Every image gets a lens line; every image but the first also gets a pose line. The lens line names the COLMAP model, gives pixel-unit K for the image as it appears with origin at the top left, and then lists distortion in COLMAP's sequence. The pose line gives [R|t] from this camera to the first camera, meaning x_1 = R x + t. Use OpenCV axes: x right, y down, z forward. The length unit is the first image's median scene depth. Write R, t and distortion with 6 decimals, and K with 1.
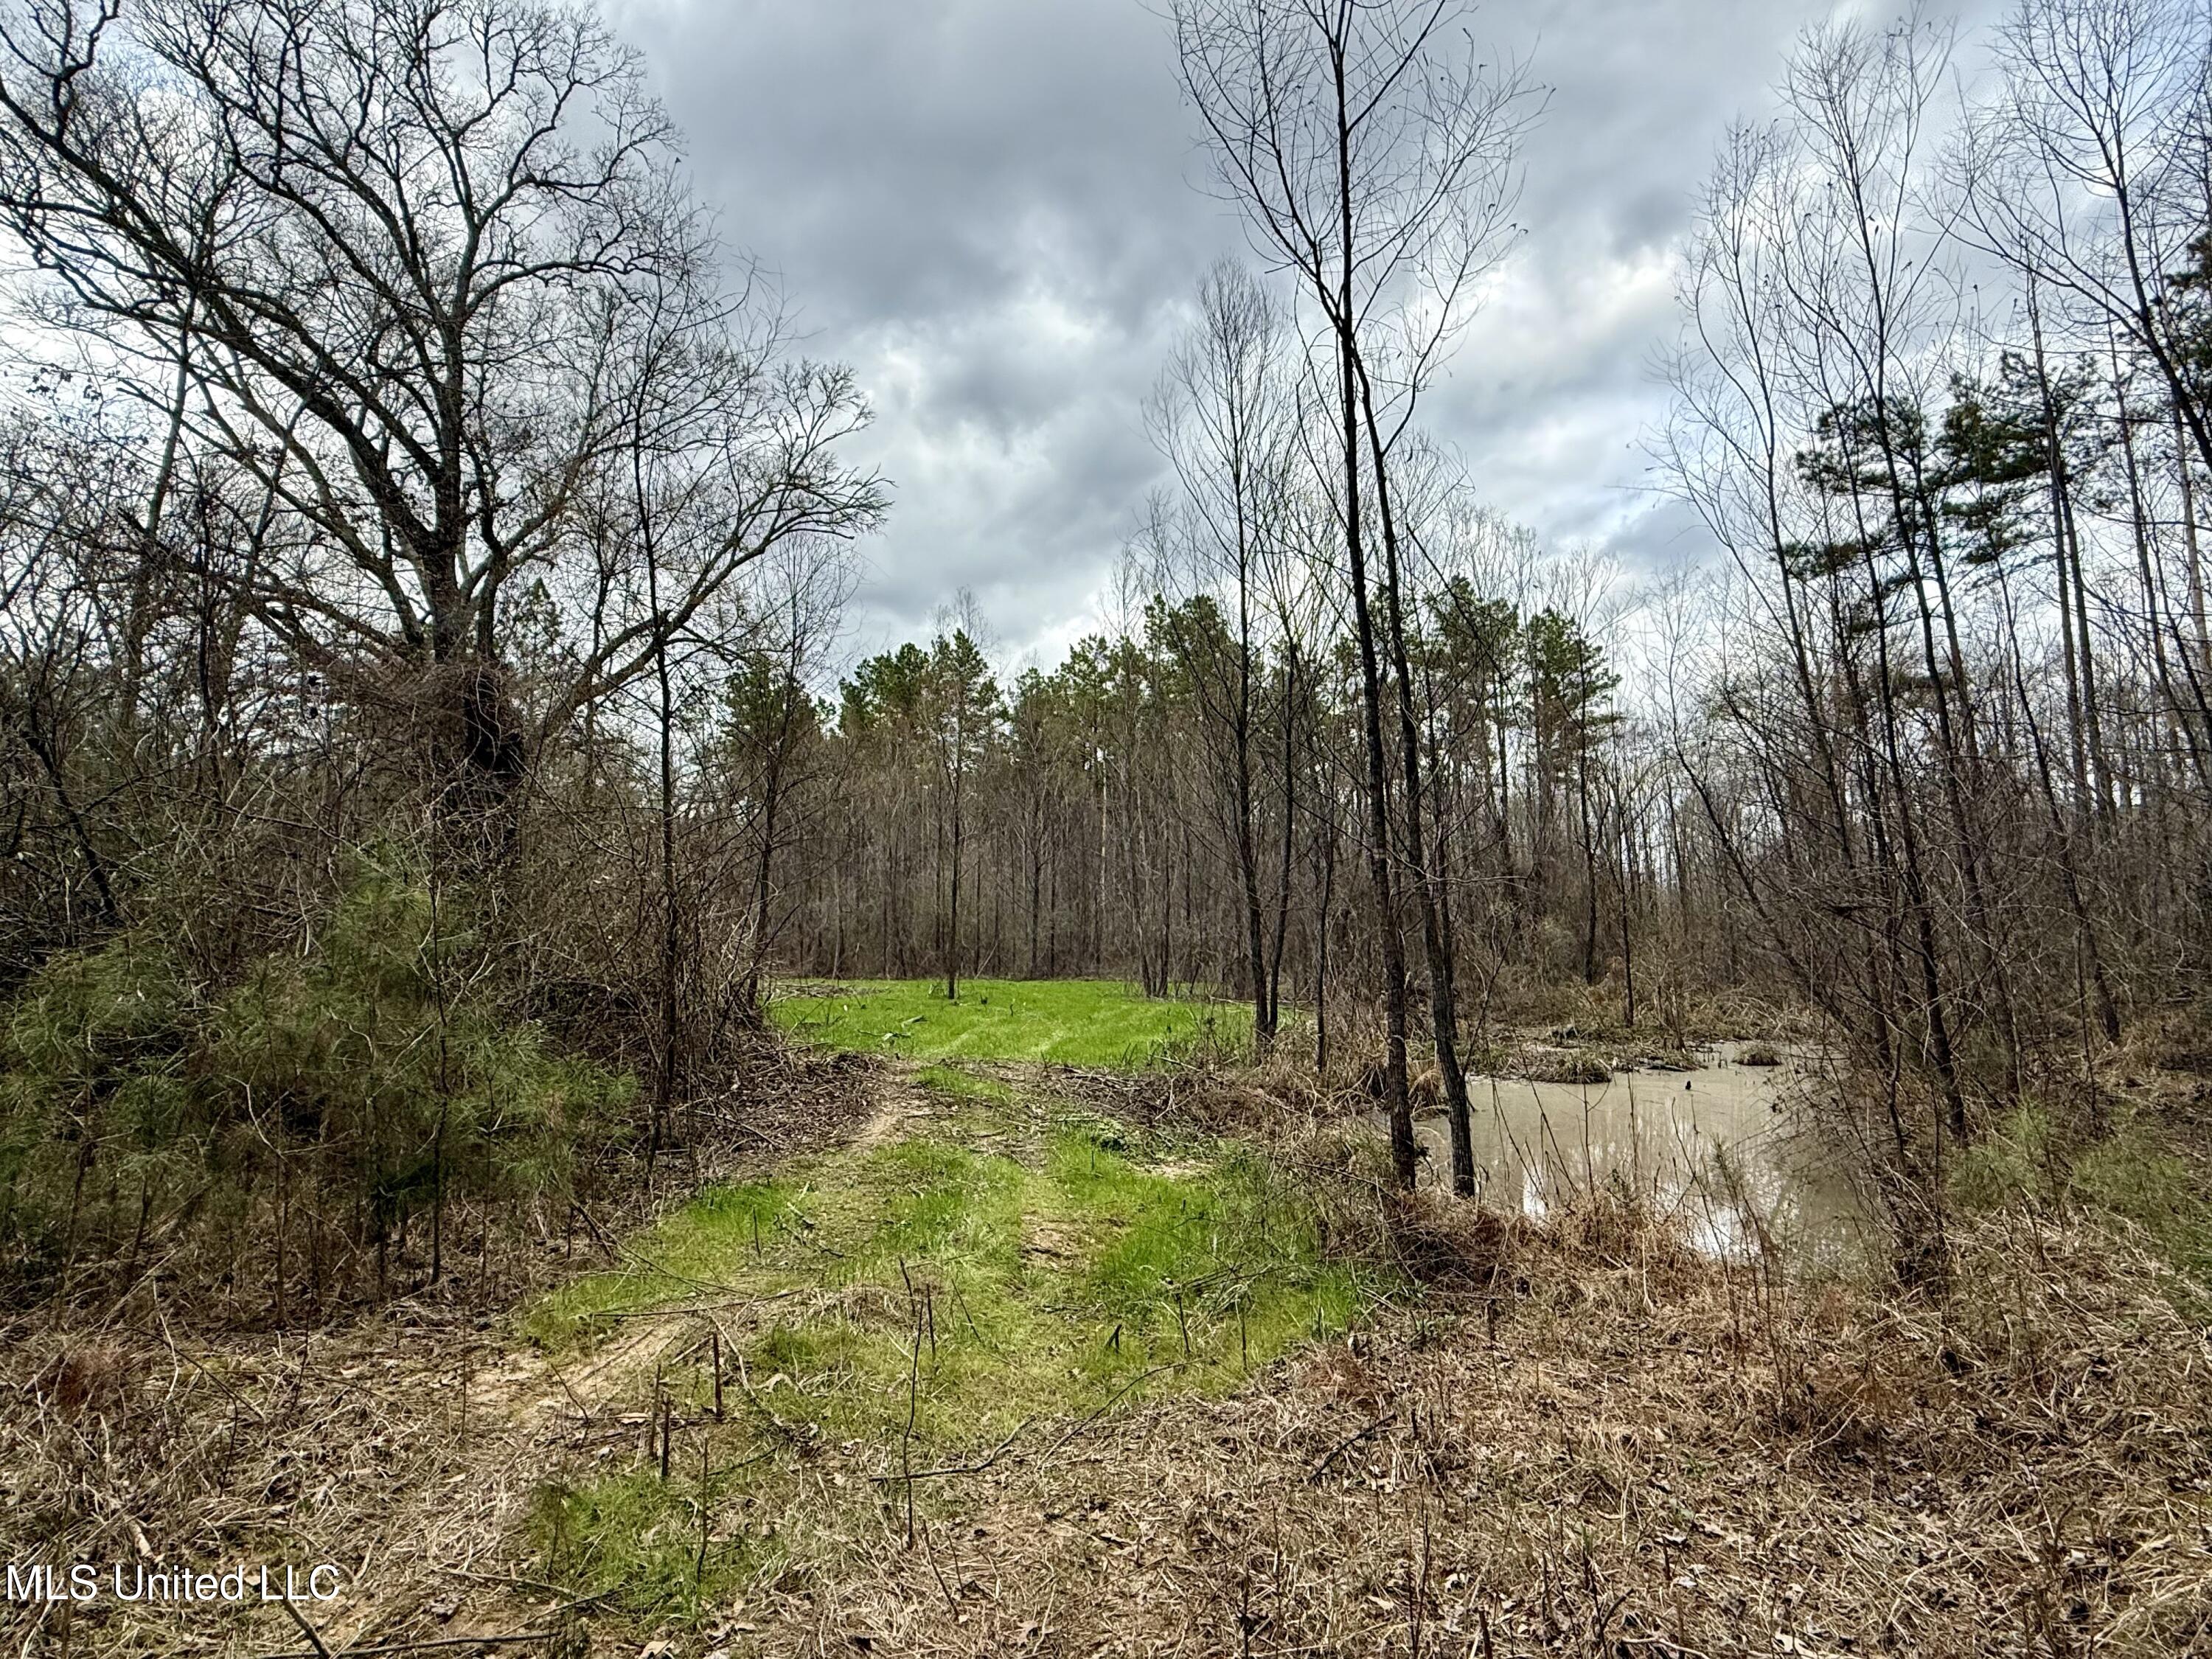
lens RADIAL K [[1082.4, 0, 1112.1], [0, 1082.4, 828.0], [0, 0, 1]] dist [0.001482, 0.000174]
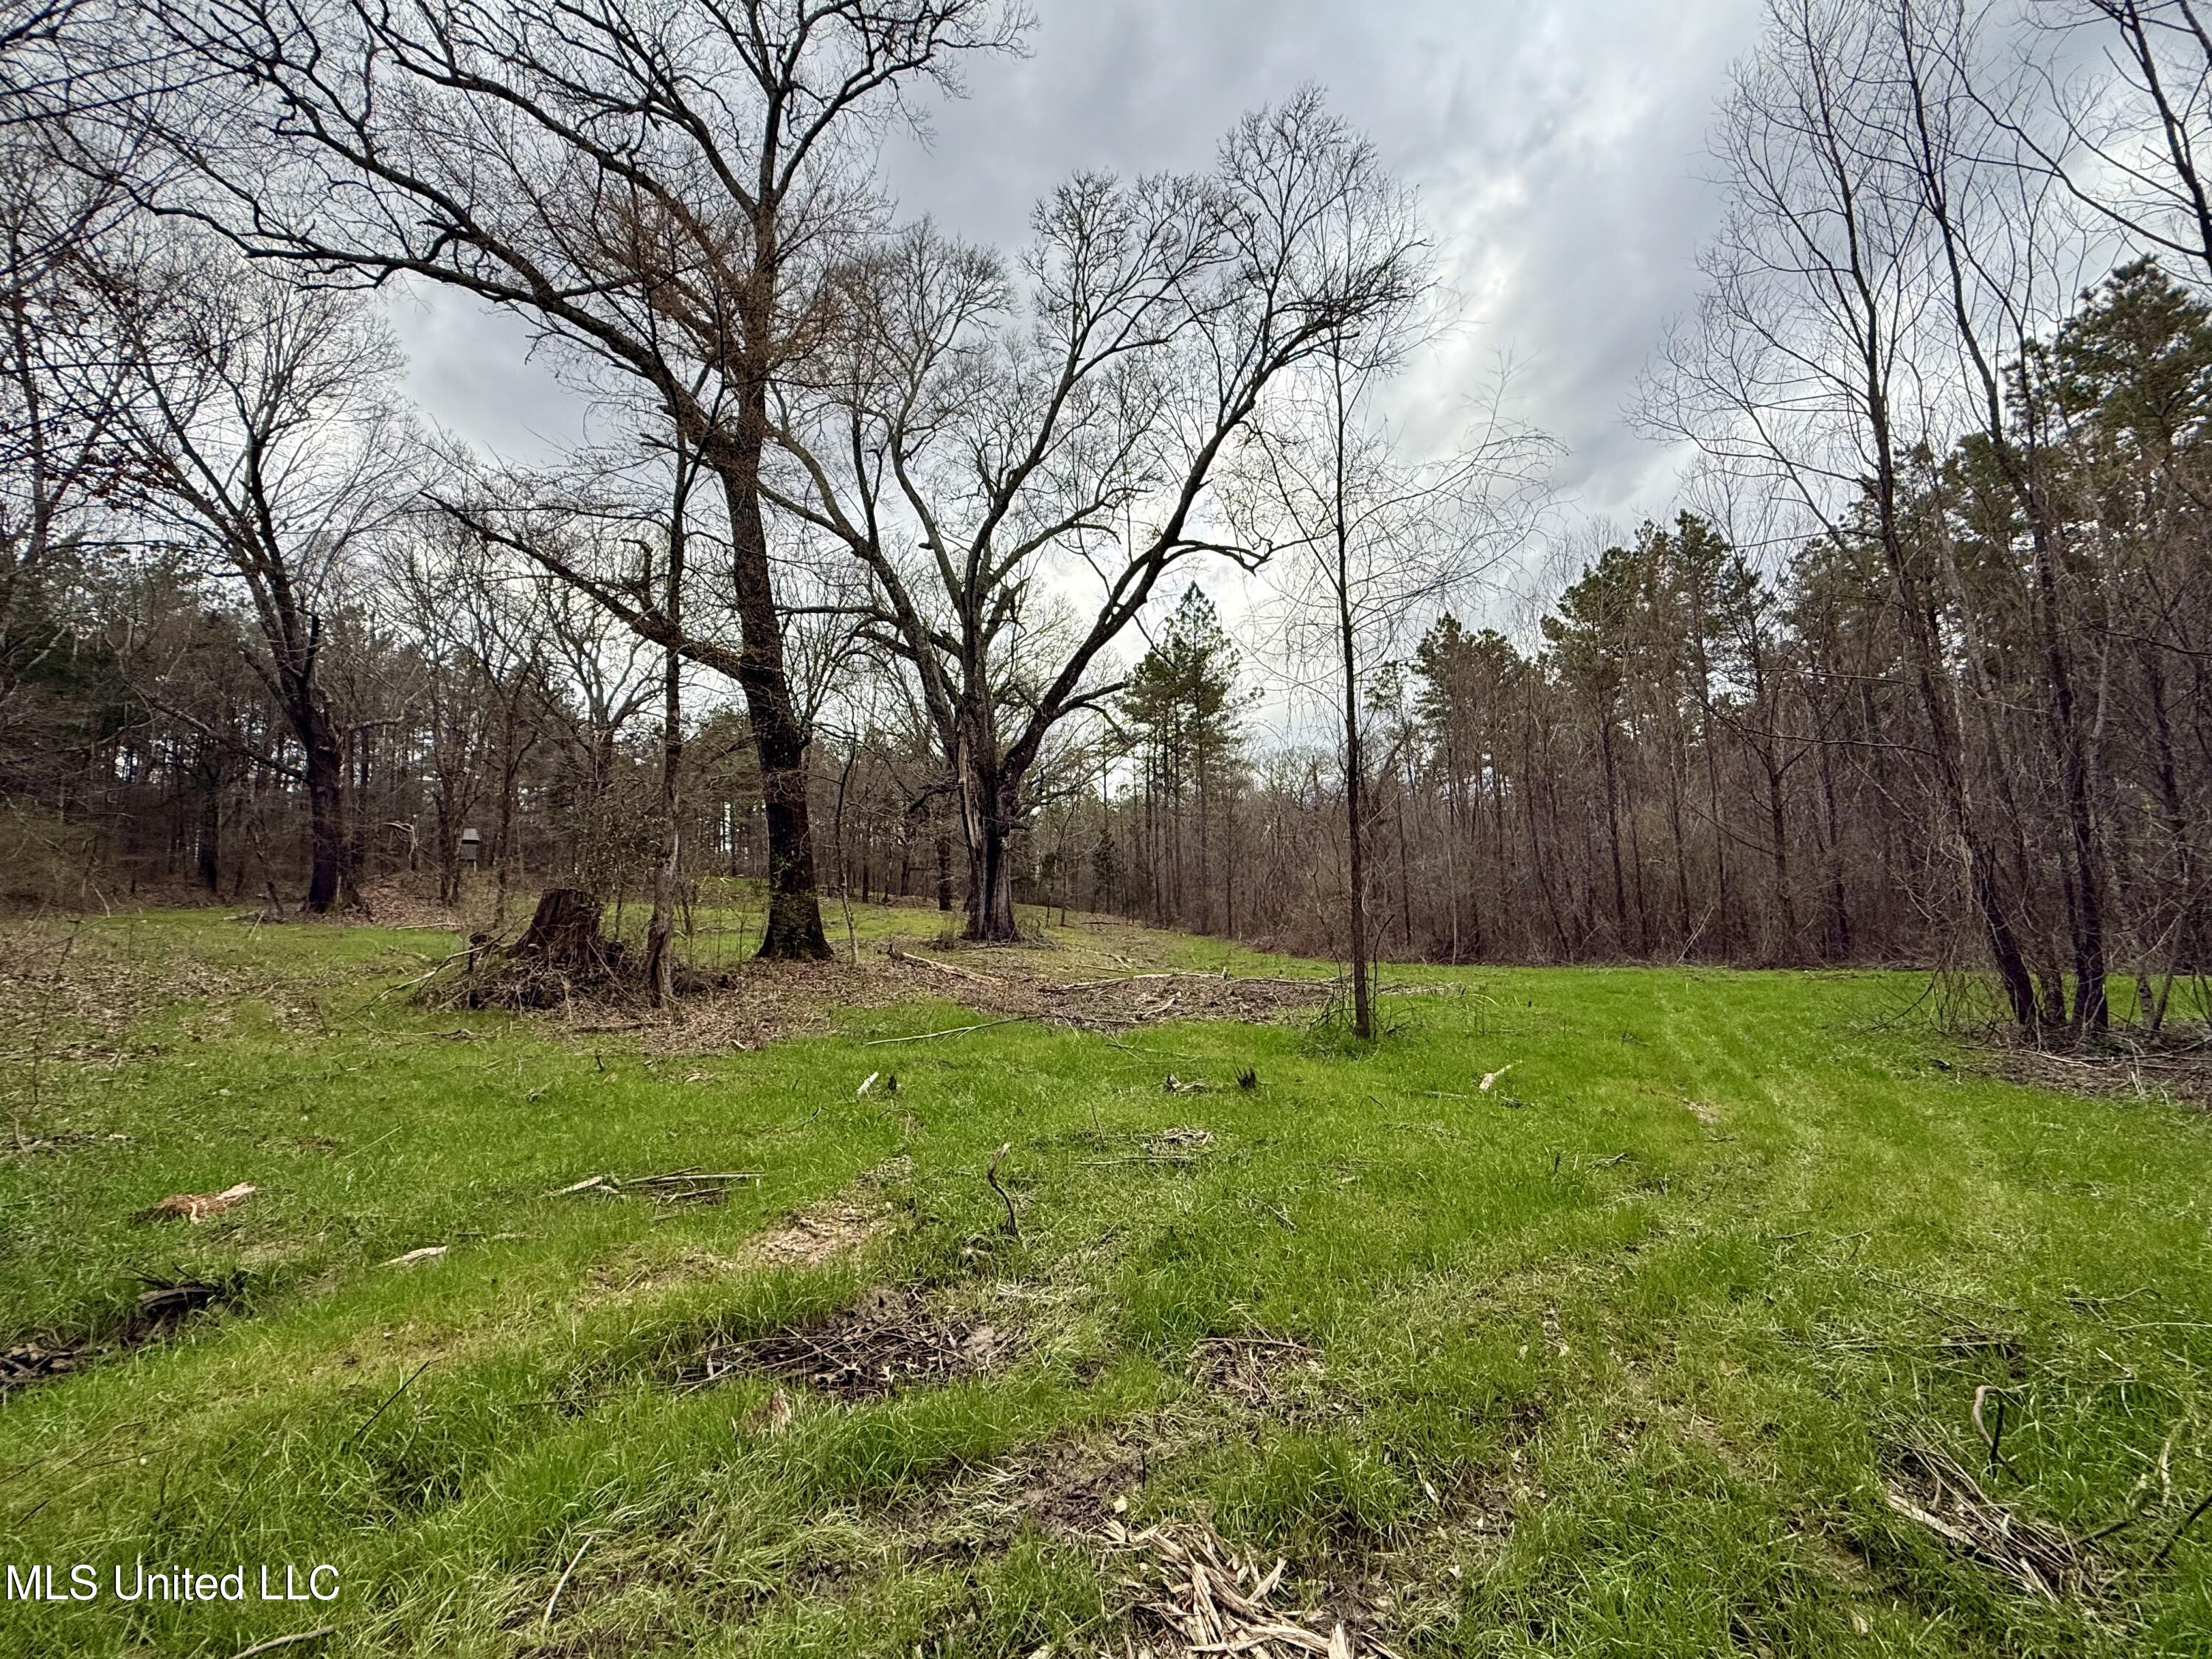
lens RADIAL K [[901.9, 0, 1112.6], [0, 901.9, 825.1], [0, 0, 1]] dist [-0.003709, -0.000138]
pose [[0.692148, -0.100157, -0.714773, 0.018041], [0.101003, 0.994021, -0.041481, 0.029027], [0.714654, -0.043483, 0.698126, 0.245785]]
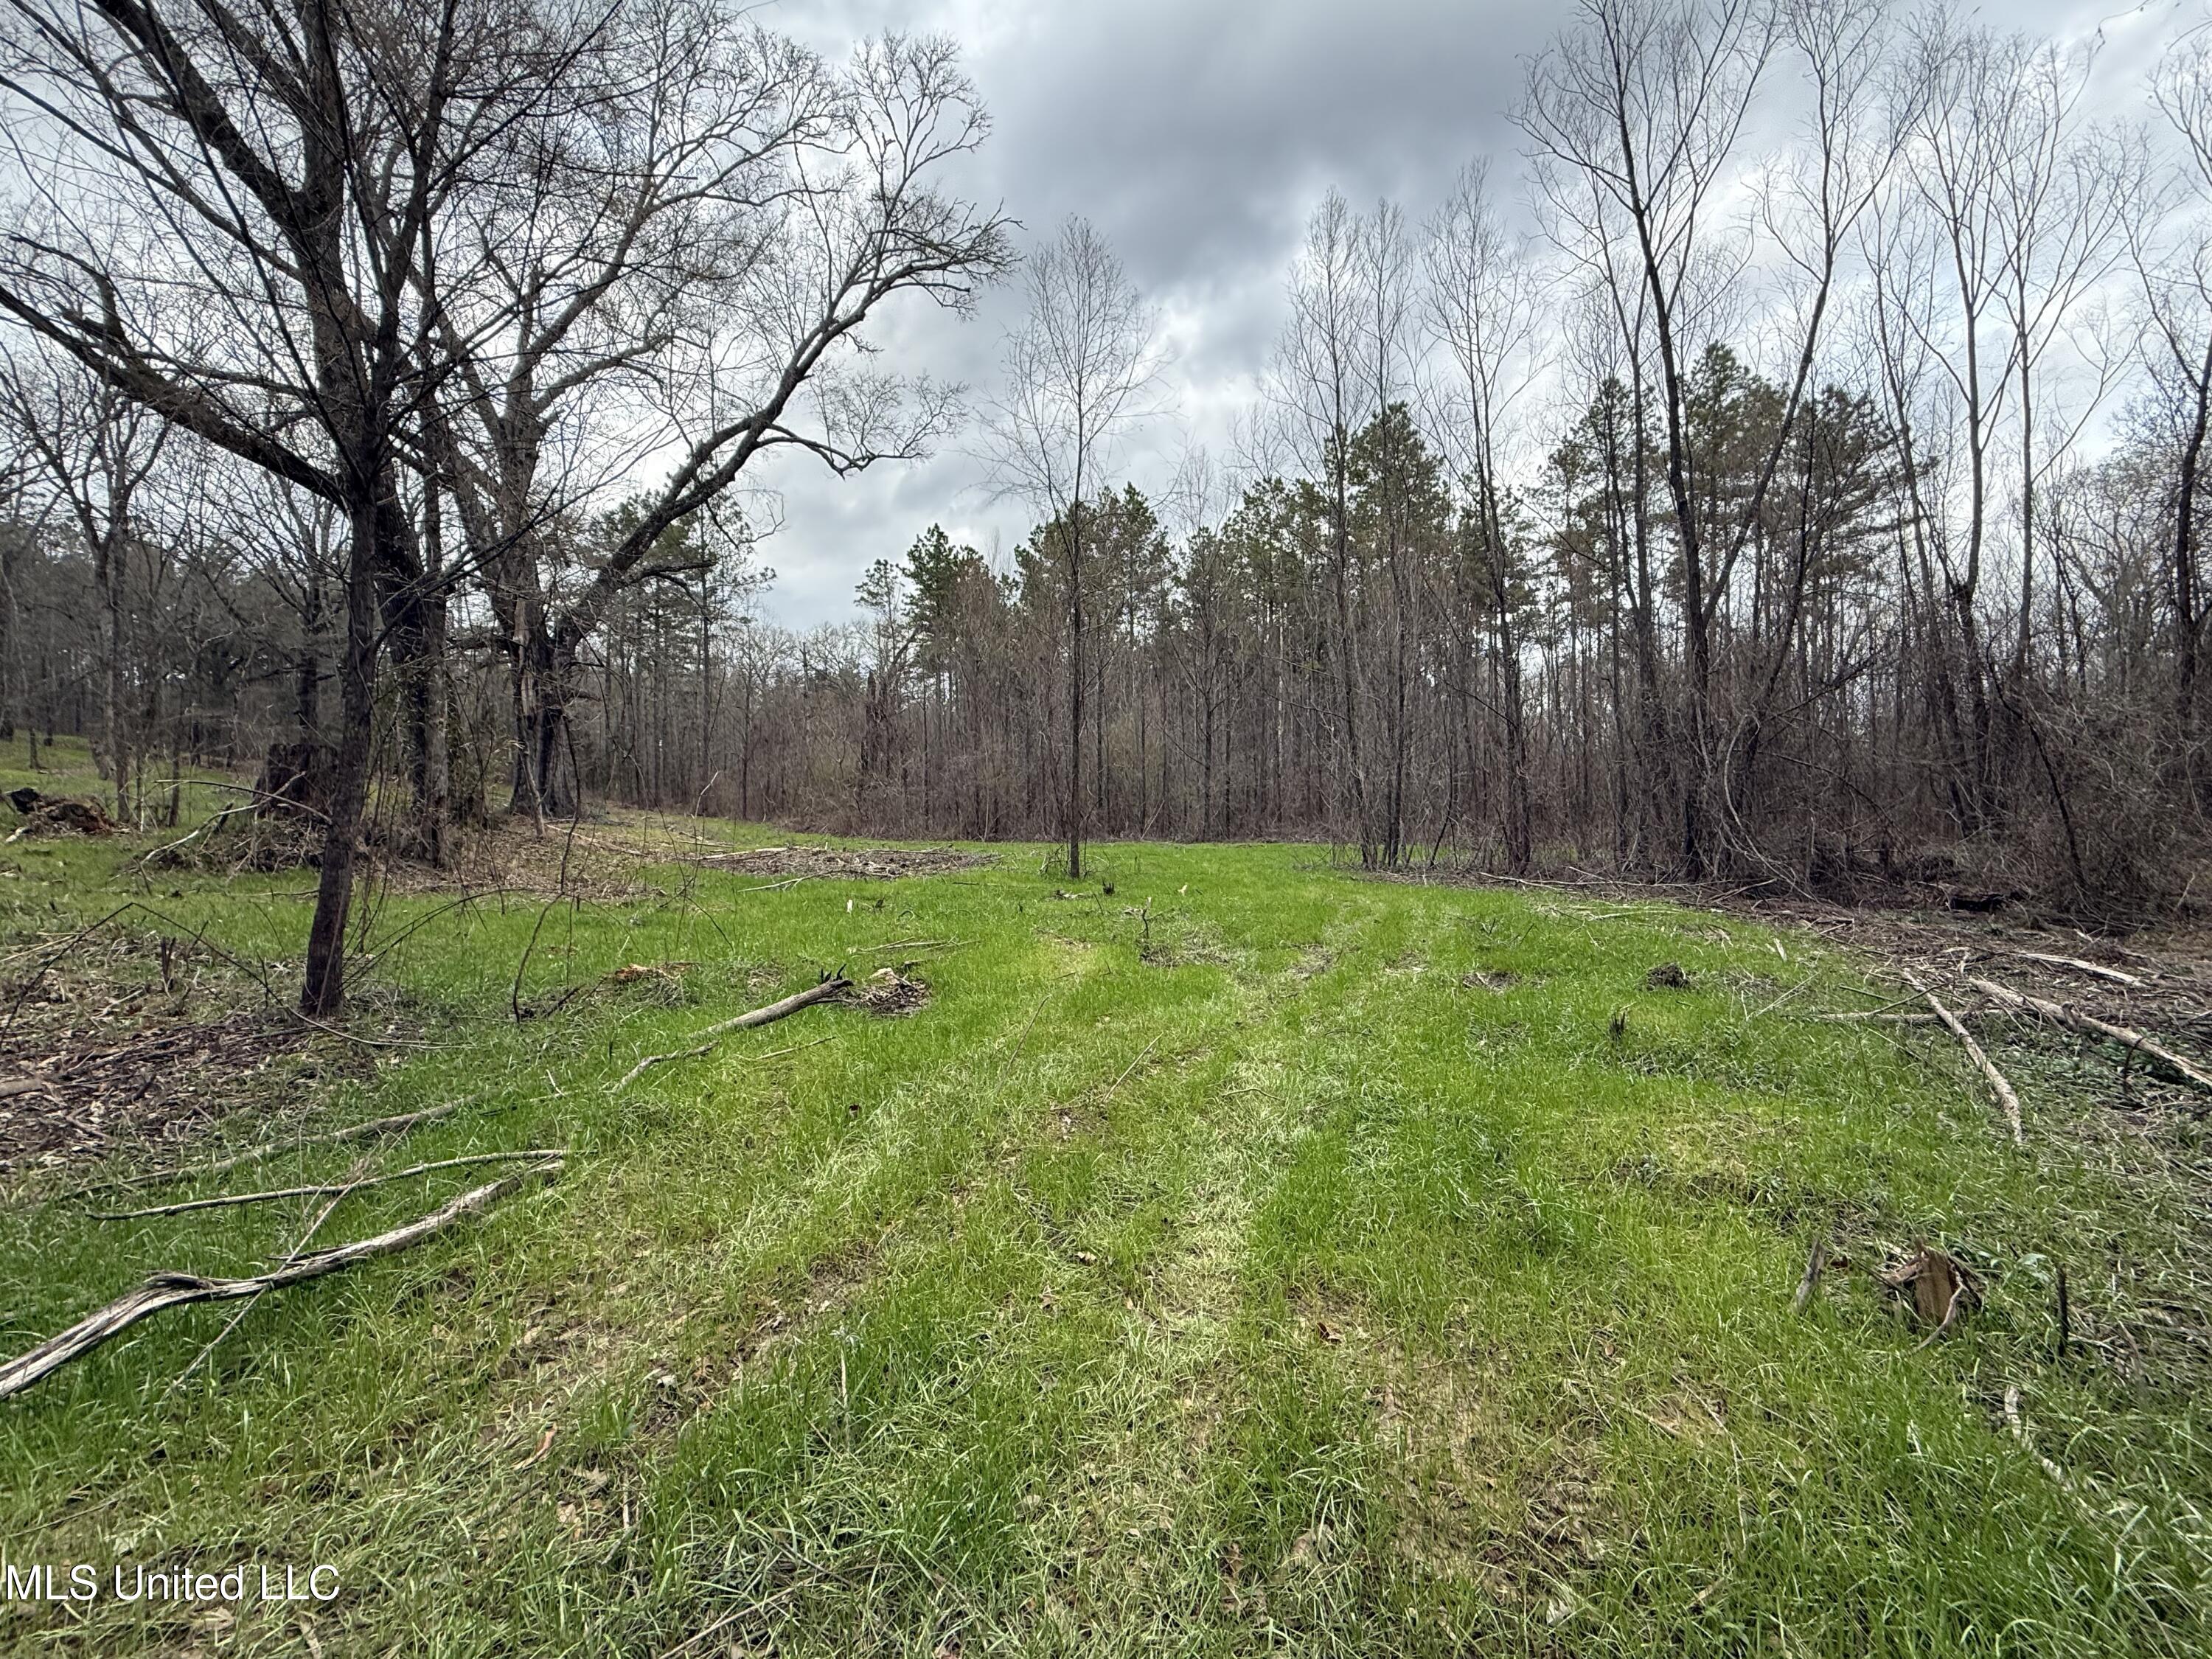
lens RADIAL K [[901.9, 0, 1118.3], [0, 901.9, 827.9], [0, 0, 1]] dist [-0.003709, -0.000138]
pose [[0.984718, -0.003877, -0.174114, -0.009721], [0.026216, 0.991660, 0.126185, 0.022205], [0.172173, -0.128821, 0.976607, 0.170464]]
